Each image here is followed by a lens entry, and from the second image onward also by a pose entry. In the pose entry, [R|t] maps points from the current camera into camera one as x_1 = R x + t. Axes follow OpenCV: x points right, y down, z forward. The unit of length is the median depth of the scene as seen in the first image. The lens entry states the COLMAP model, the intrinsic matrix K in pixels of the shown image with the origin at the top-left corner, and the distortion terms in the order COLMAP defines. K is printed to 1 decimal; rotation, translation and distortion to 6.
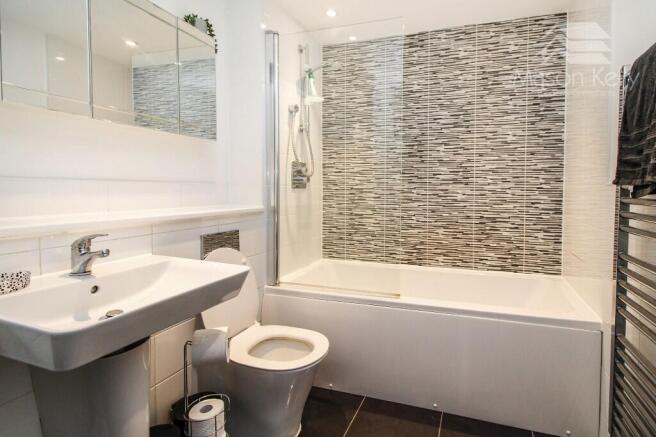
lens RADIAL K [[331.3, 0, 328.0], [0, 331.3, 218.5], [0, 0, 1]] dist [0.000879, -0.000385]
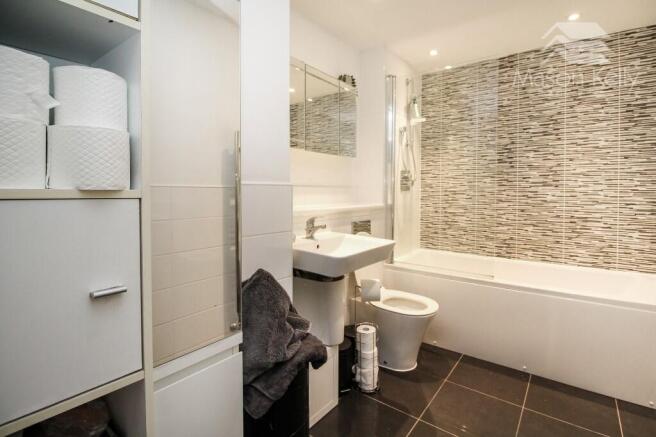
lens RADIAL K [[309.5, 0, 327.0], [0, 309.5, 211.3], [0, 0, 1]] dist [-0.002235, -0.011388]
pose [[0.969096, 0.012496, -0.246368, -0.067611], [-0.018677, 0.999566, -0.022768, 0.016361], [0.245977, 0.026666, 0.968909, -0.178488]]
